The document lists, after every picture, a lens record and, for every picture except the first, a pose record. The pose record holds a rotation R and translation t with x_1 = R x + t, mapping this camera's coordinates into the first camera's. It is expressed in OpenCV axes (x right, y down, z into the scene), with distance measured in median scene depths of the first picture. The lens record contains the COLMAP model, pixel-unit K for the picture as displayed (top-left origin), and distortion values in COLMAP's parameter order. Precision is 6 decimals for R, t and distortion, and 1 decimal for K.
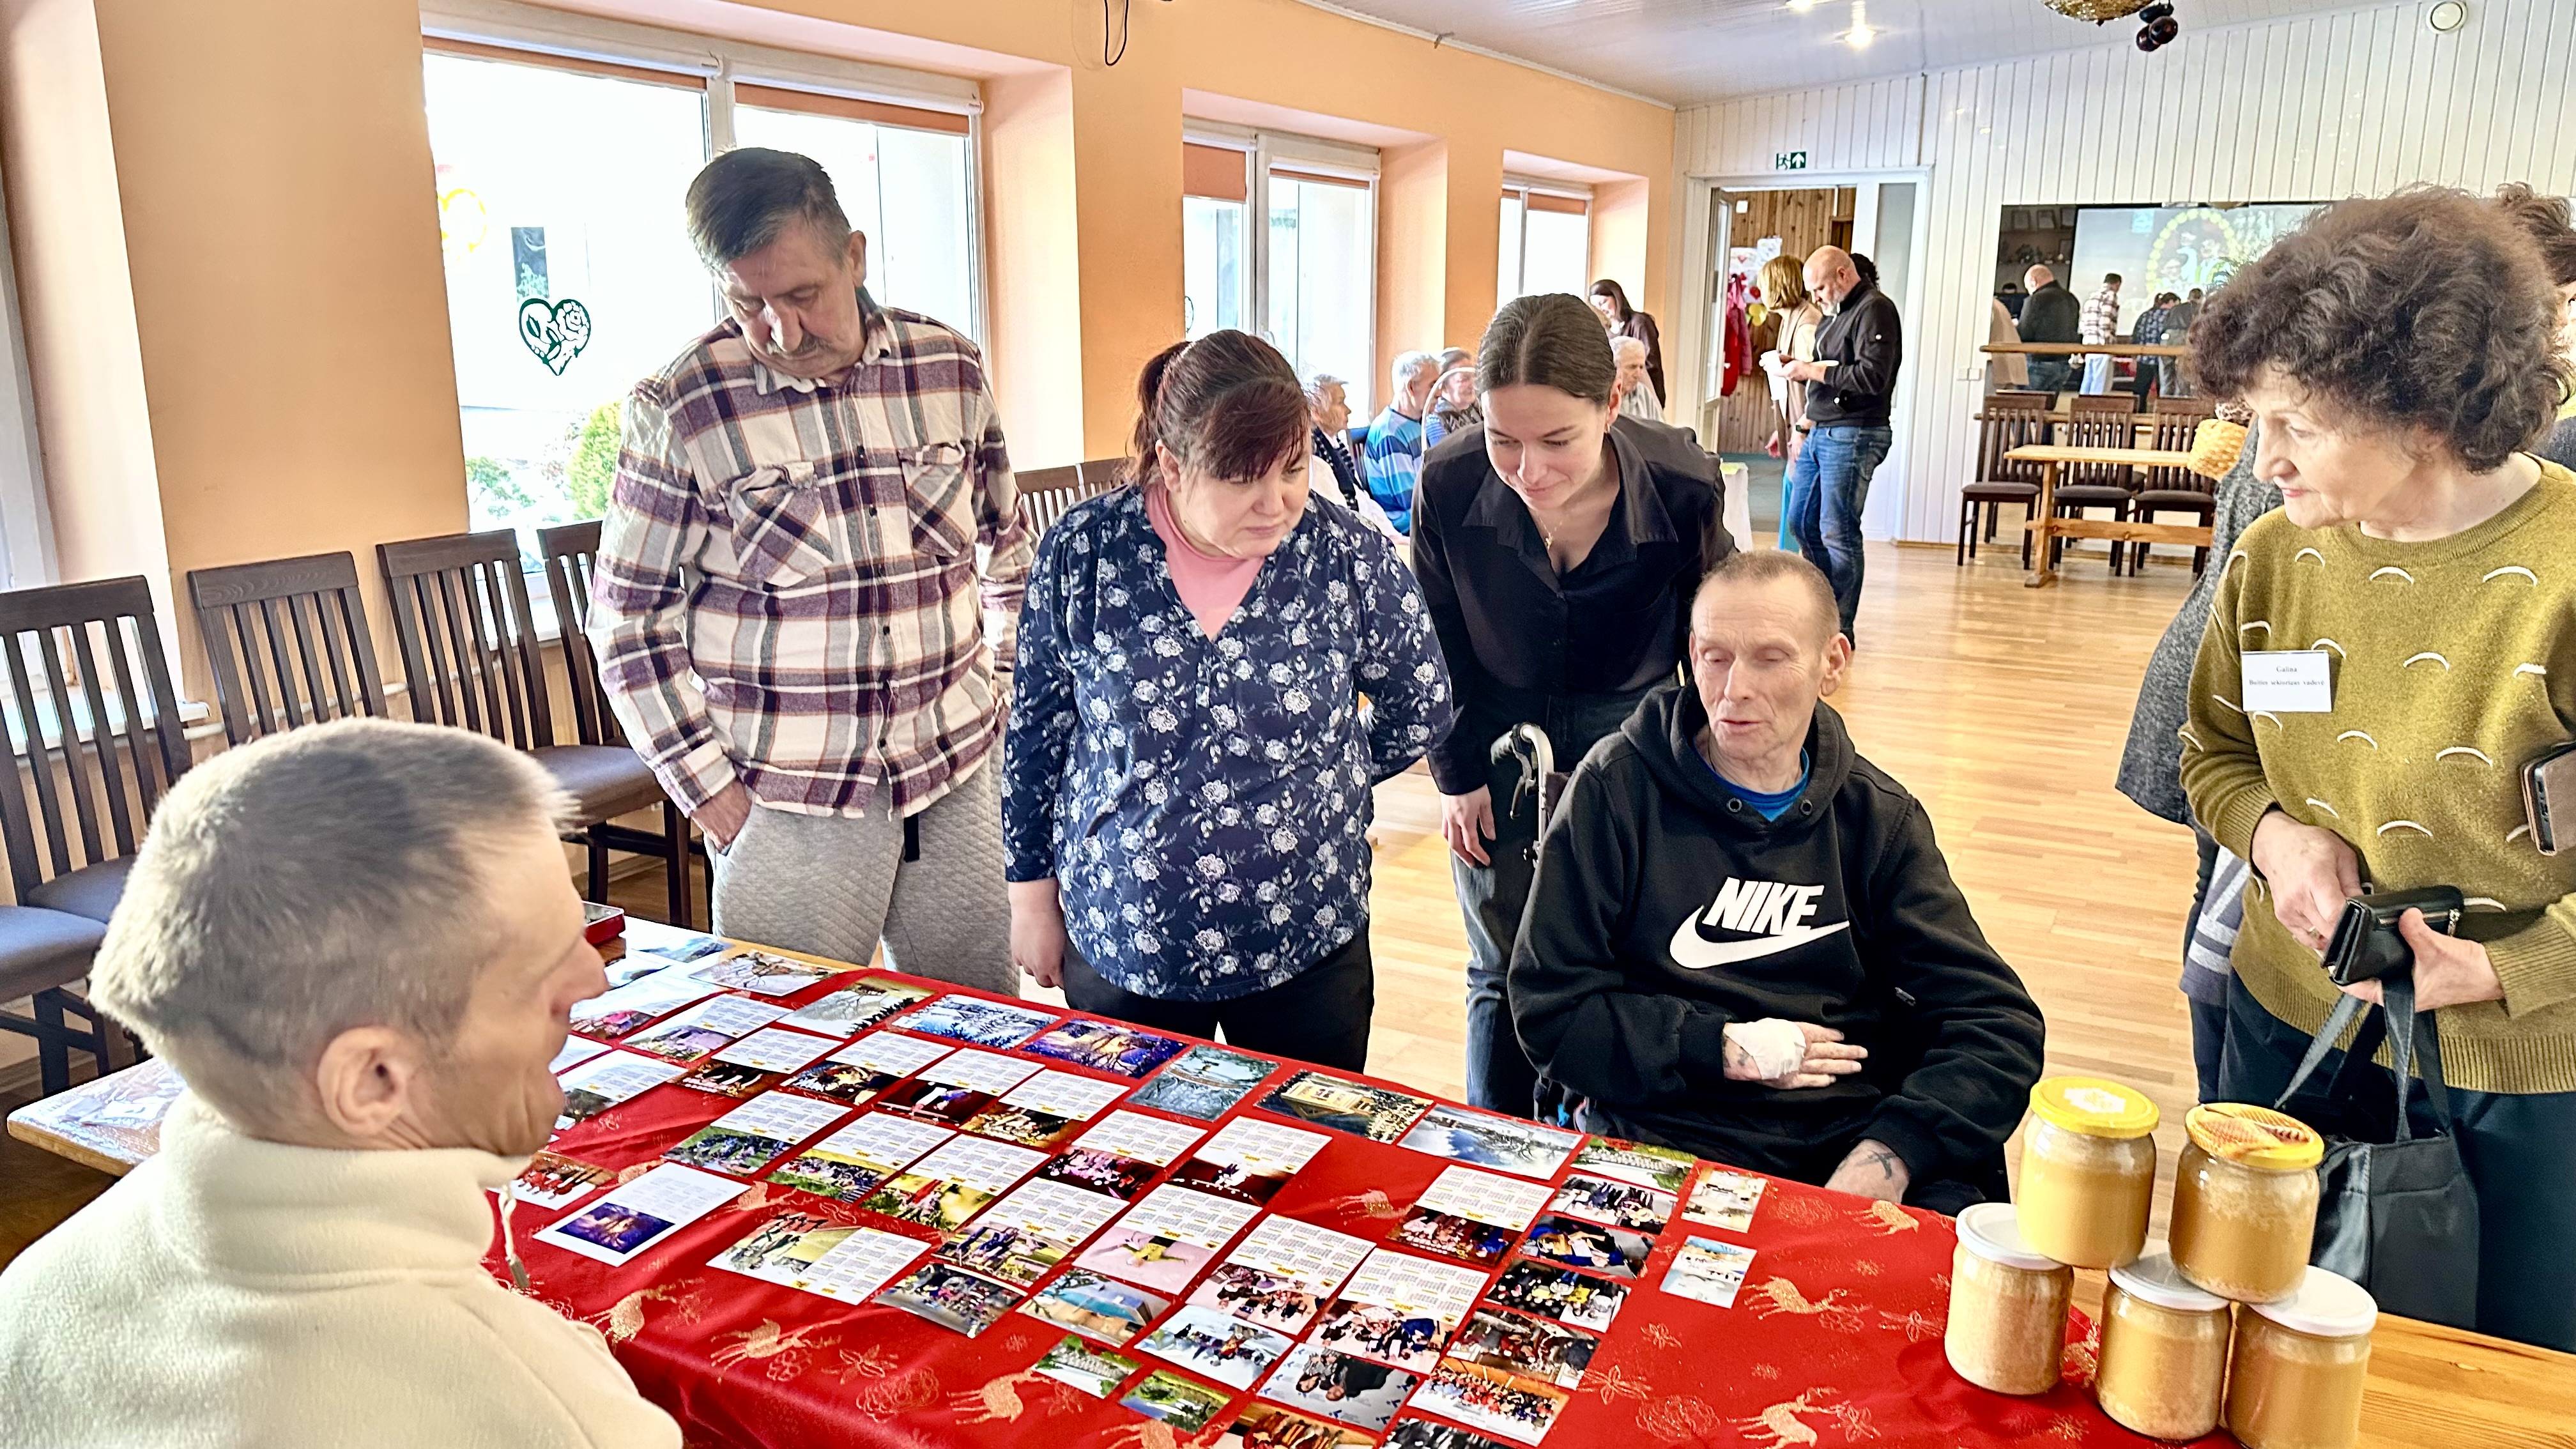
lens RADIAL K [[1779.7, 0, 1314.5], [0, 1779.7, 740.0], [0, 0, 1]] dist [0.158056, -0.307421]
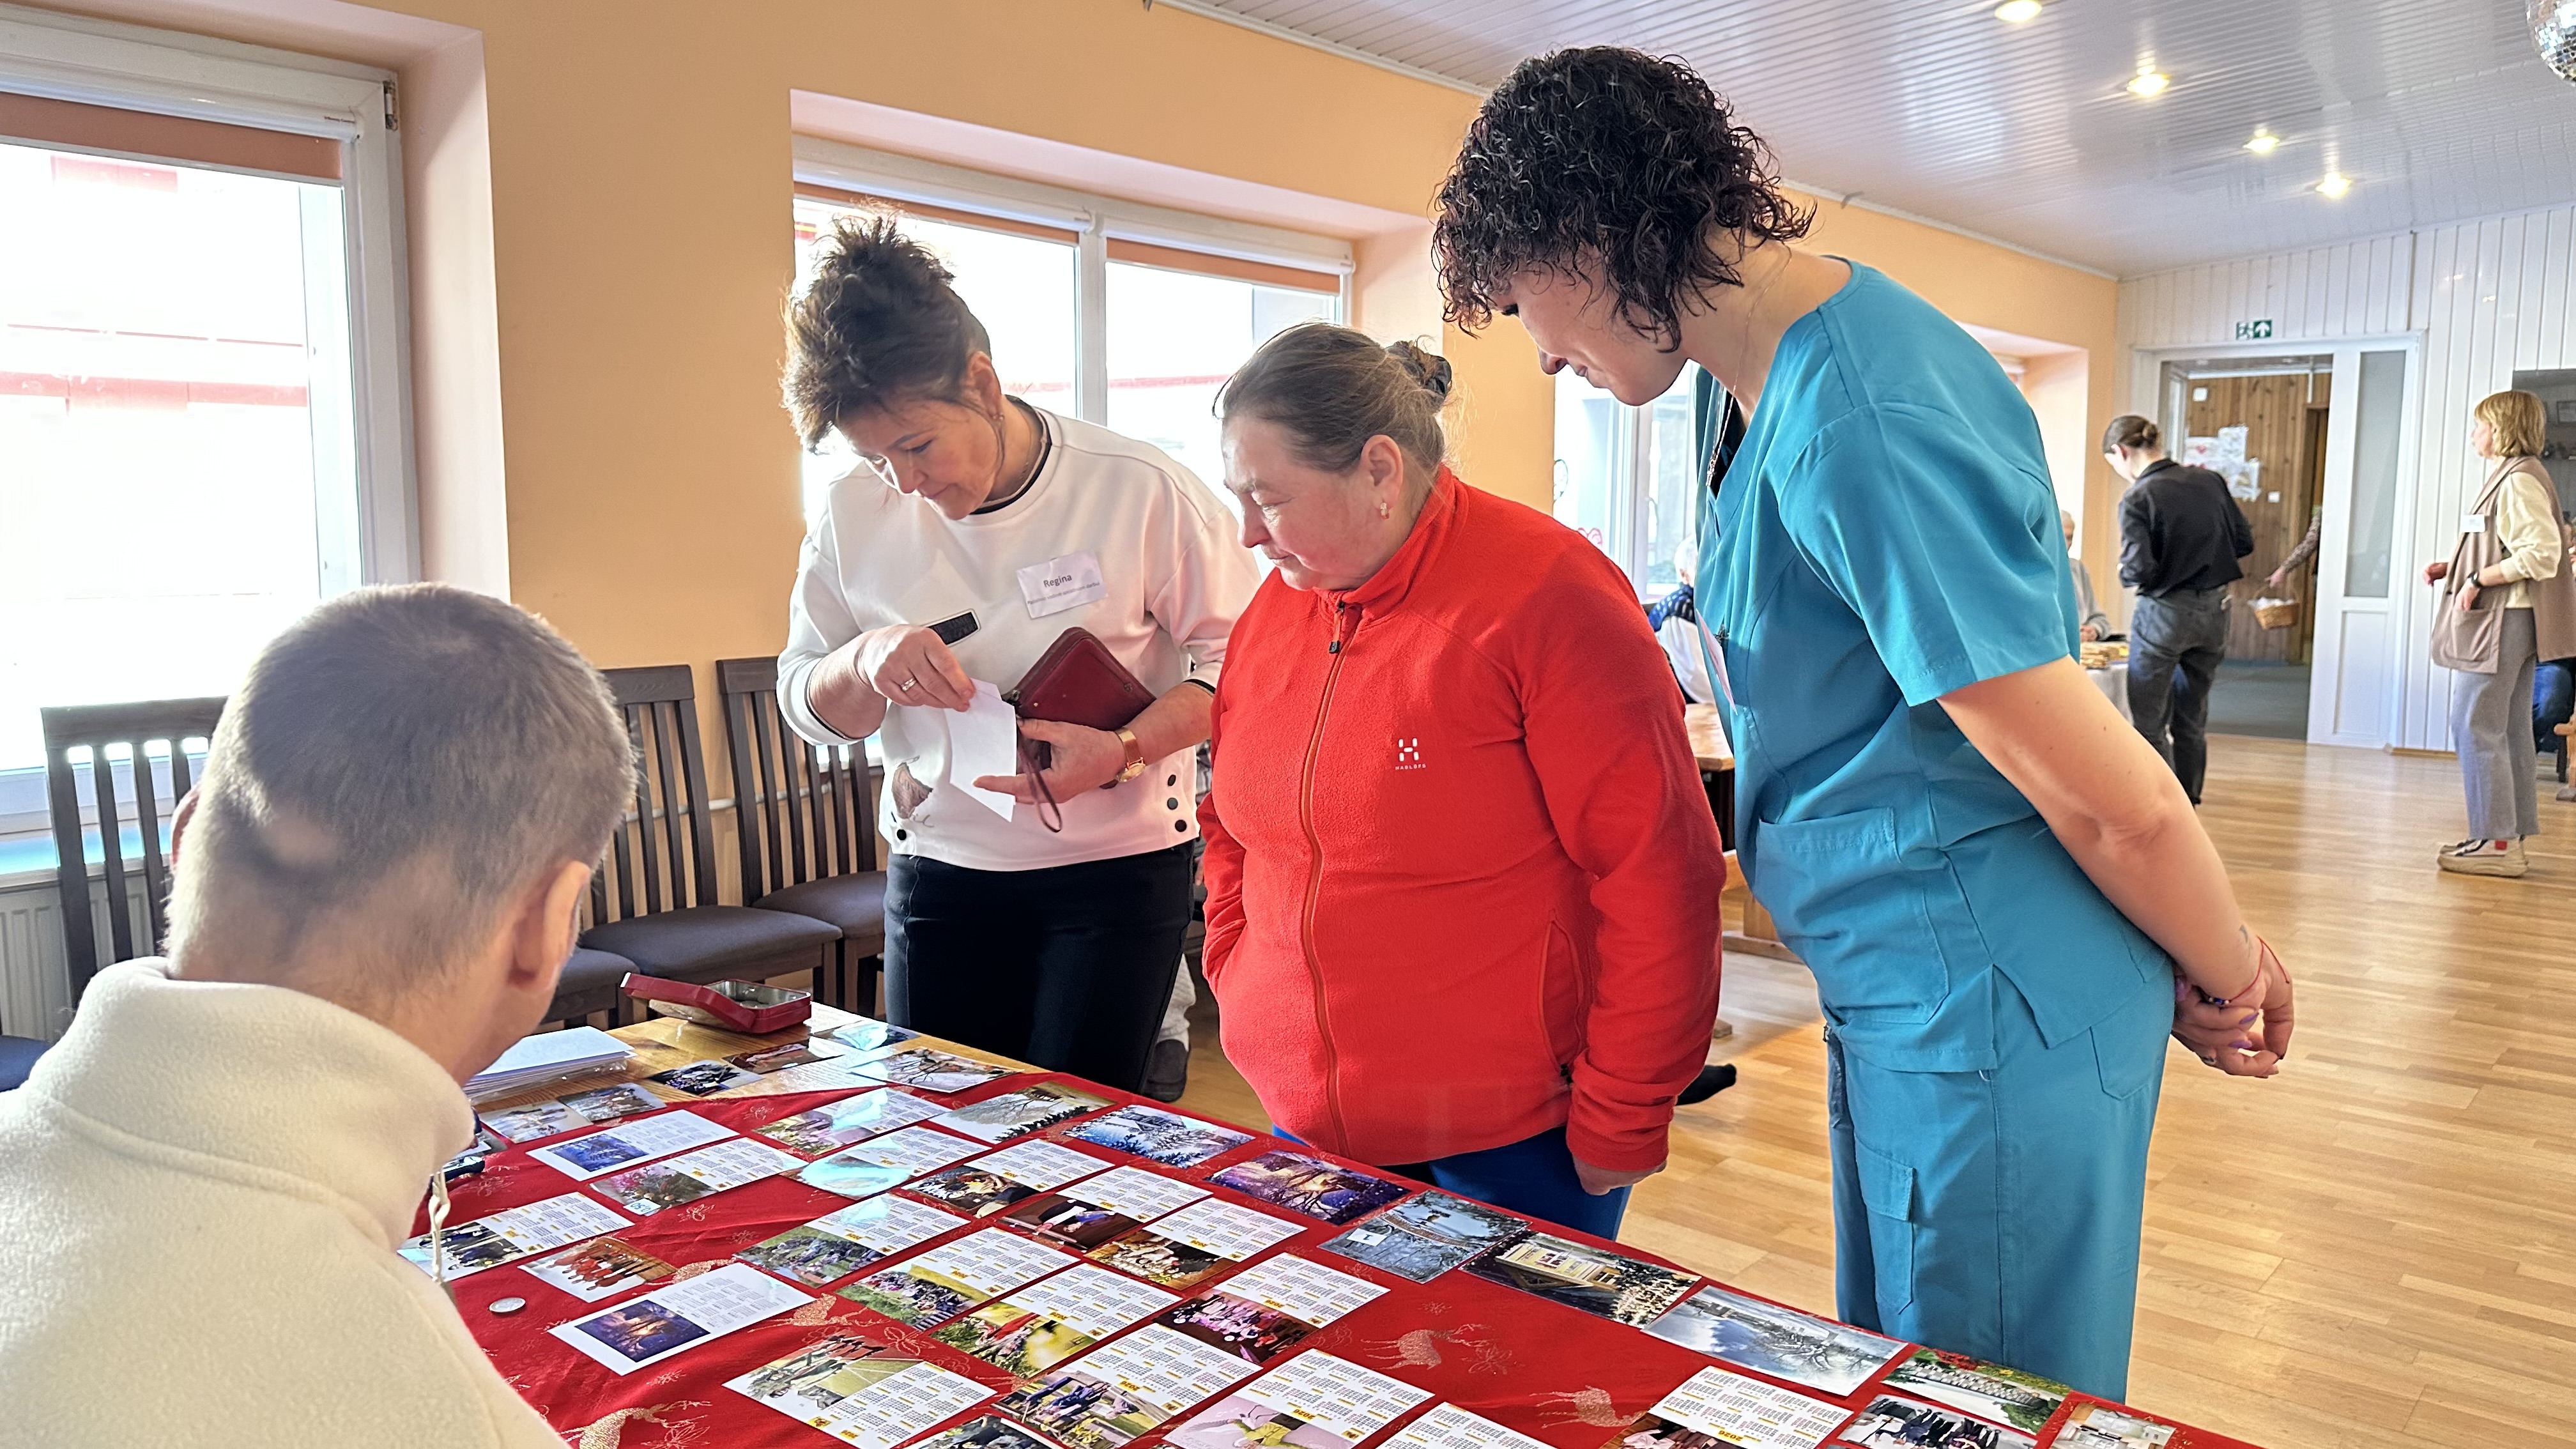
lens RADIAL K [[1782.9, 0, 1313.0], [0, 1782.9, 754.4], [0, 0, 1]] dist [0.077532, -0.113055]
pose [[0.973544, 0.023127, -0.227328, 0.076128], [-0.048956, 0.992874, -0.108647, 0.076479], [0.223196, 0.116901, 0.967738, 0.227399]]
